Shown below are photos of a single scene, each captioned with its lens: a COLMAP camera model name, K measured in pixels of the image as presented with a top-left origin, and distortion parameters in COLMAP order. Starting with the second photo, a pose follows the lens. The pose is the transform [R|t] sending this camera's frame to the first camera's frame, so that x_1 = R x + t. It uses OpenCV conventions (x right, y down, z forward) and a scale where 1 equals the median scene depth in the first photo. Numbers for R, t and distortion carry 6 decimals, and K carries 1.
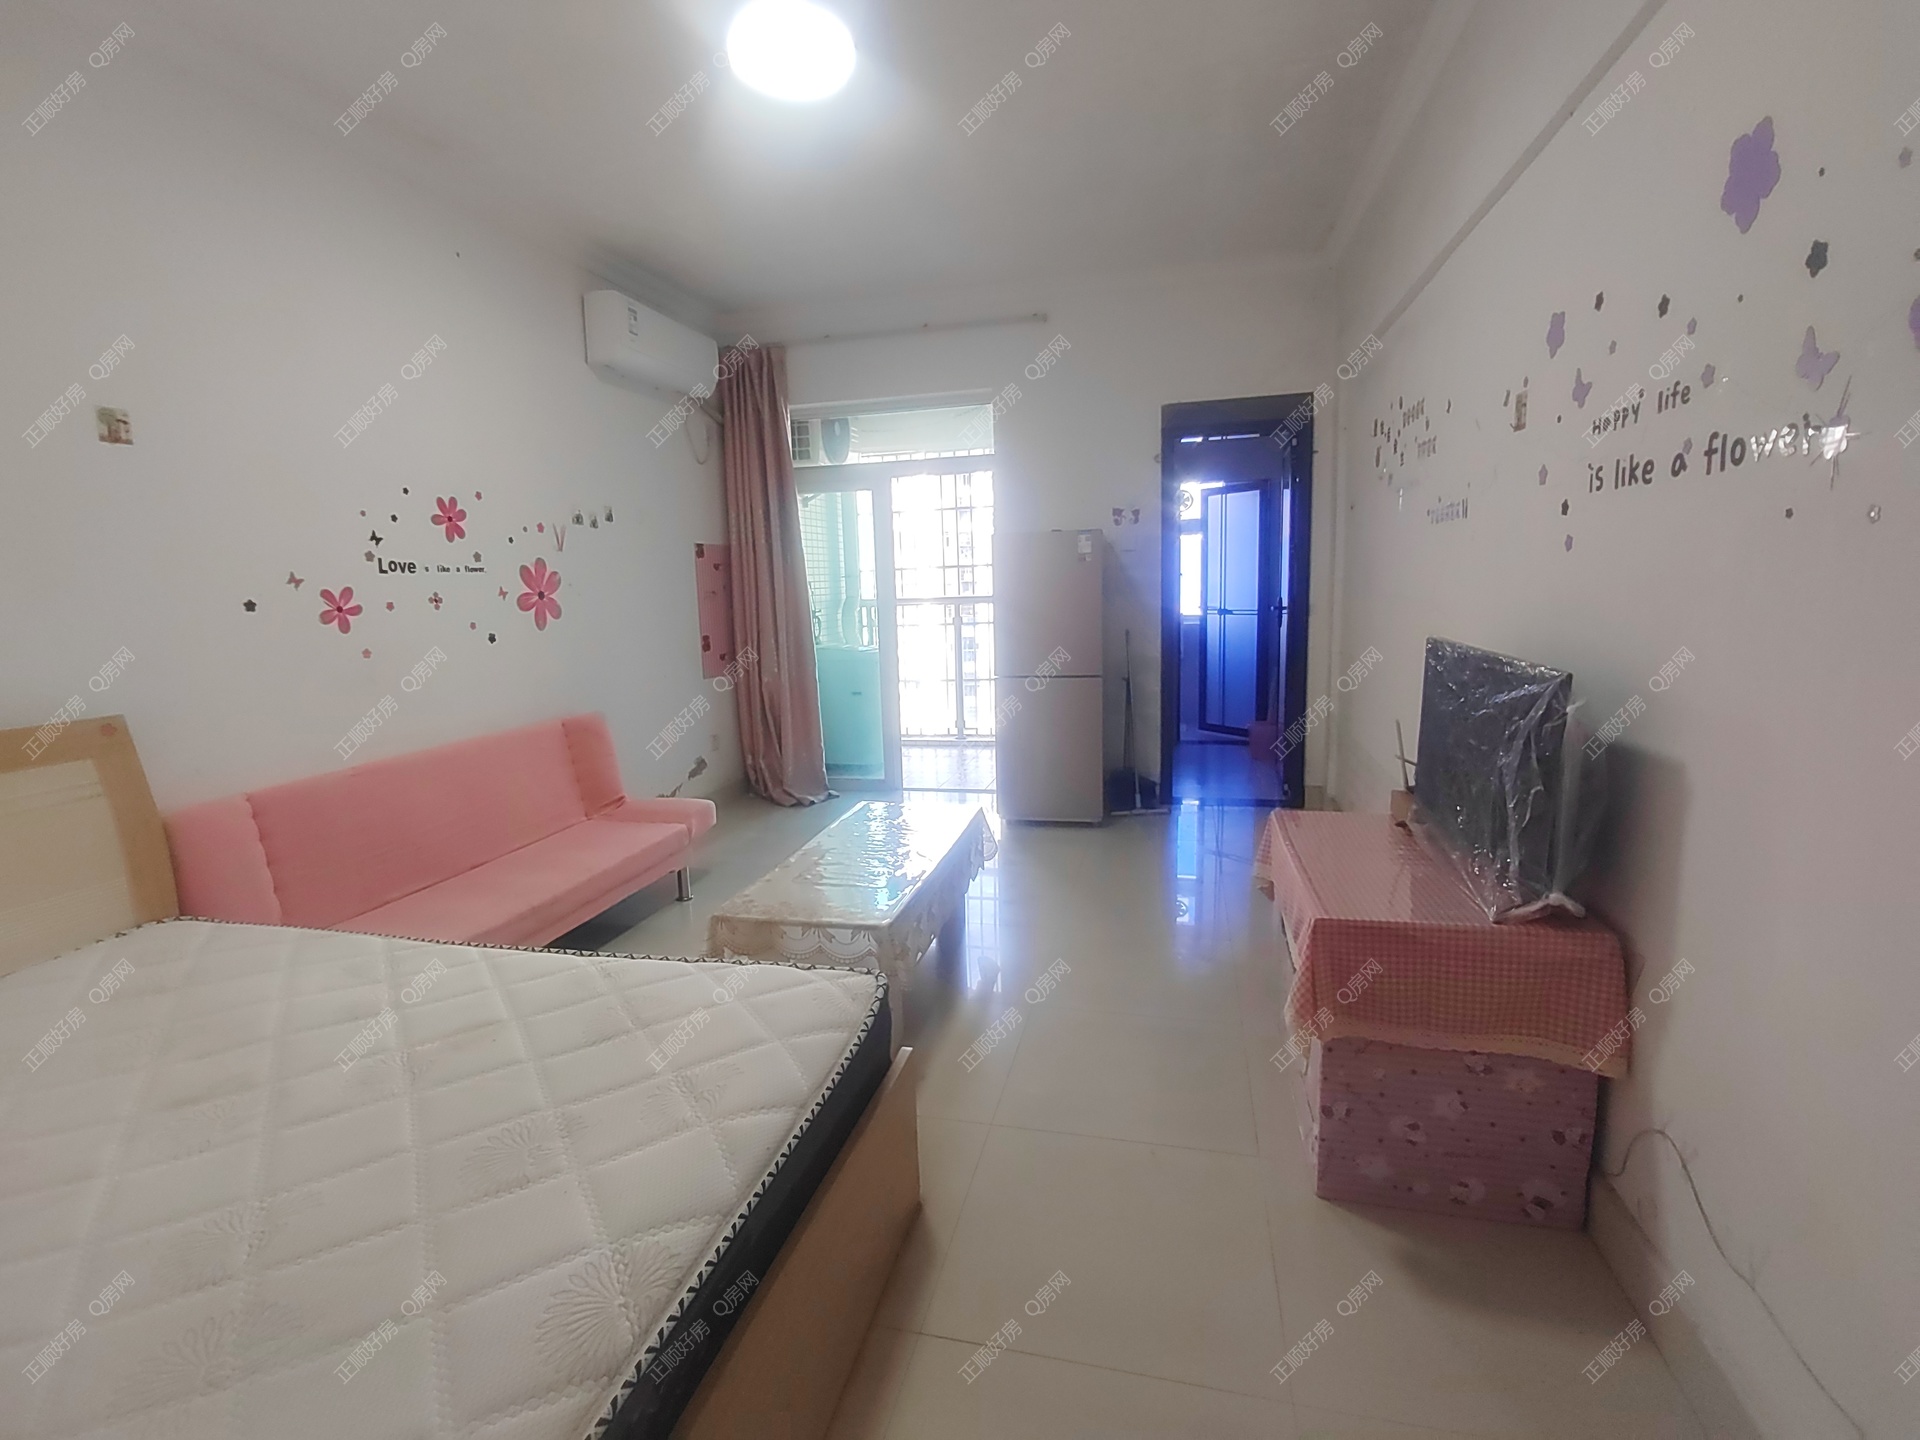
lens RADIAL K [[909.5, 0, 960.0], [0, 909.5, 720.0], [0, 0, 1]] dist [0.000044, 0.000143]
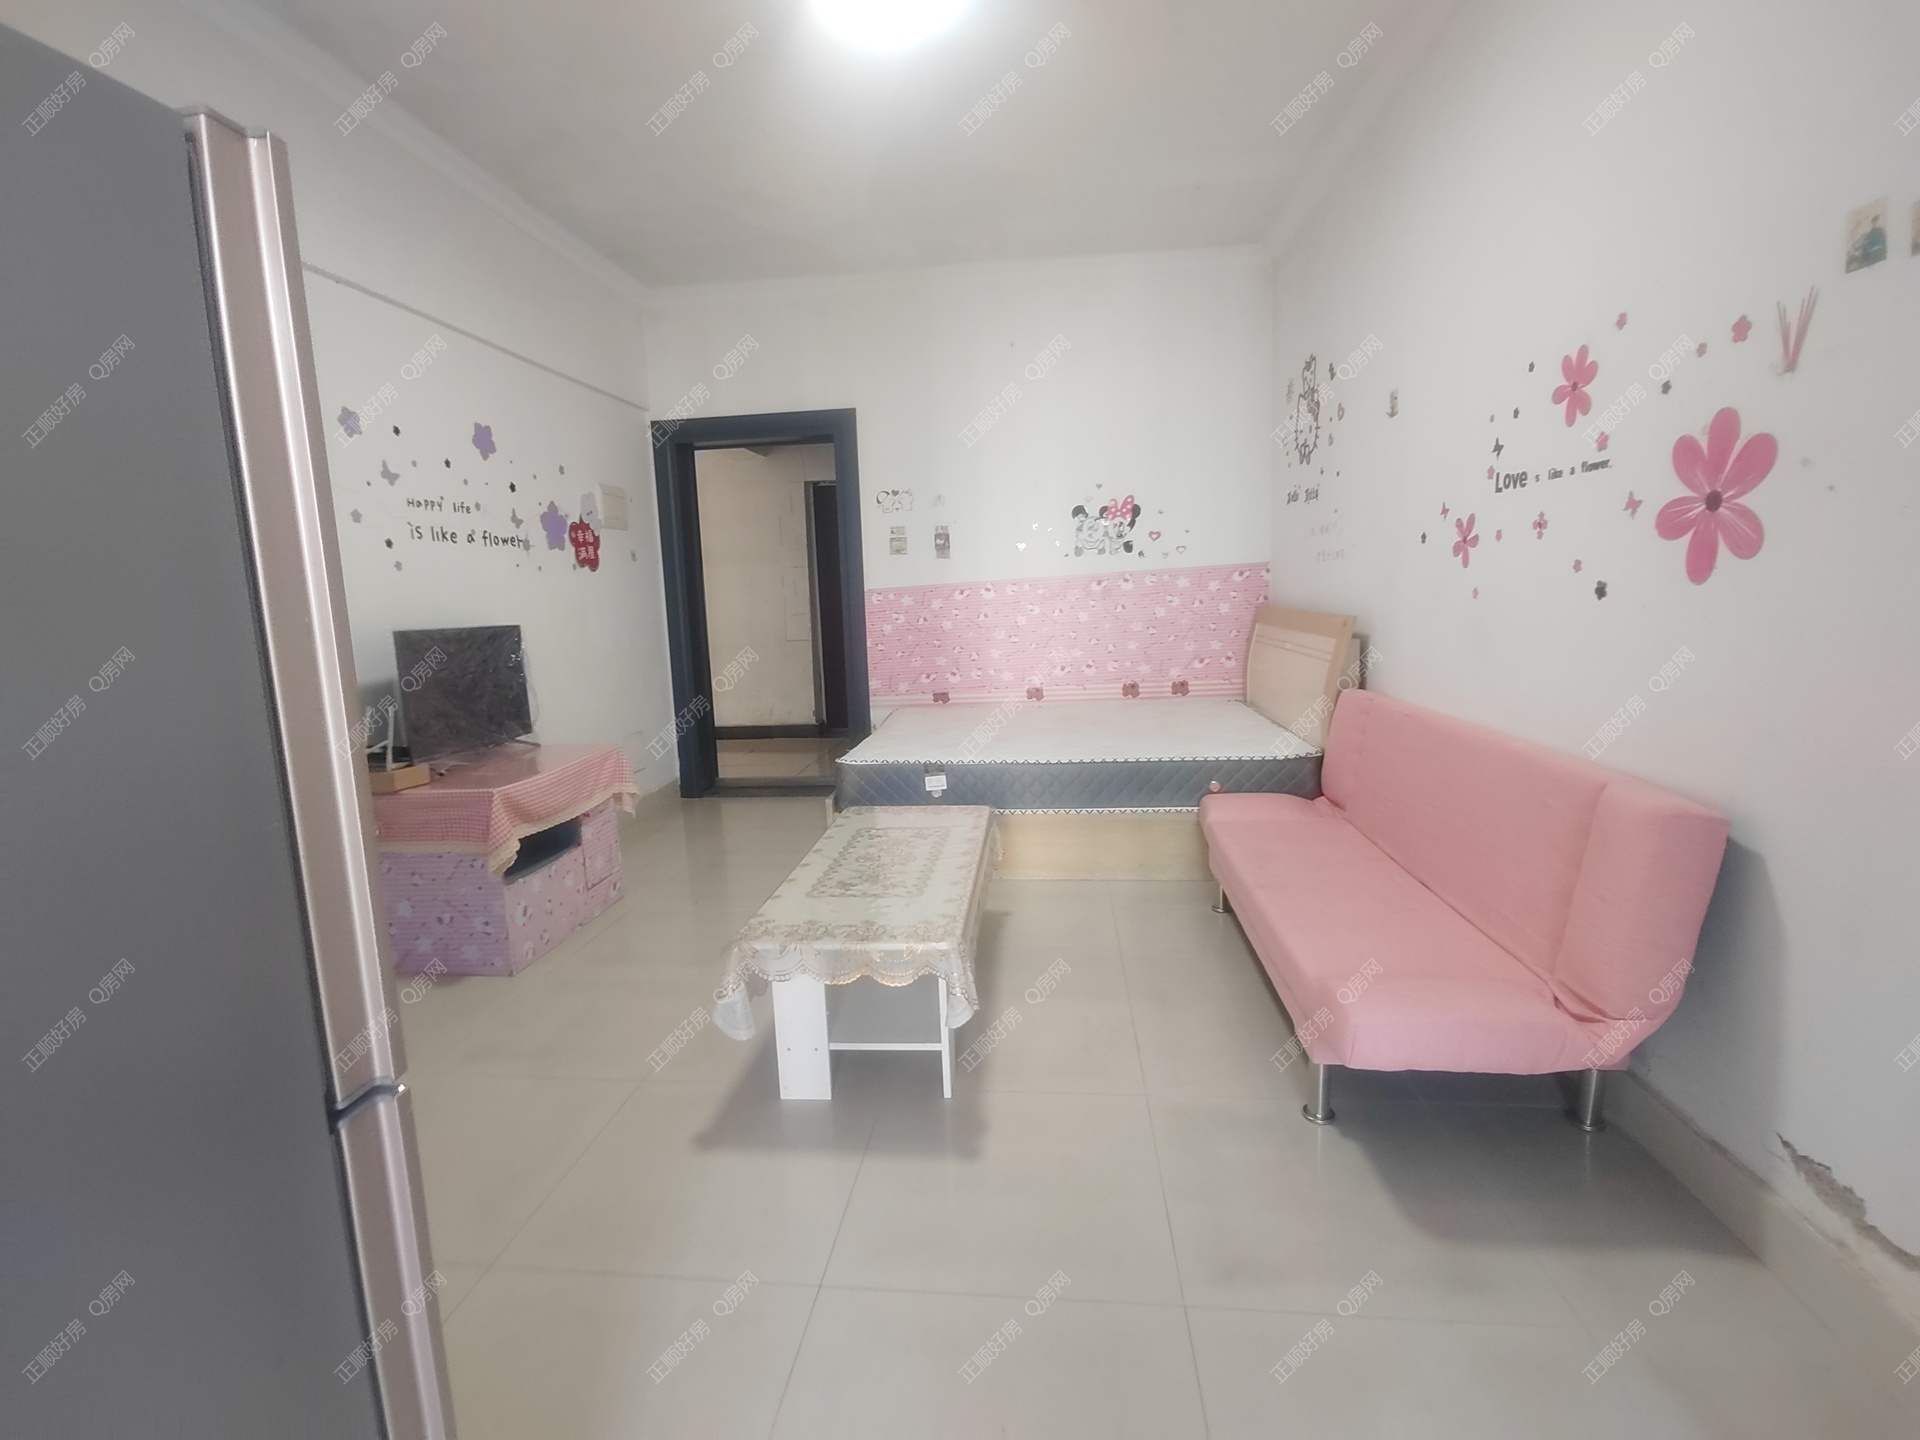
lens RADIAL K [[909.5, 0, 960.0], [0, 909.5, 720.0], [0, 0, 1]] dist [0.000044, 0.000143]
pose [[-0.988902, 0.087106, -0.120358, -0.061199], [0.048144, 0.954265, 0.295060, -0.200020], [0.140555, 0.285990, -0.947868, 1.521616]]
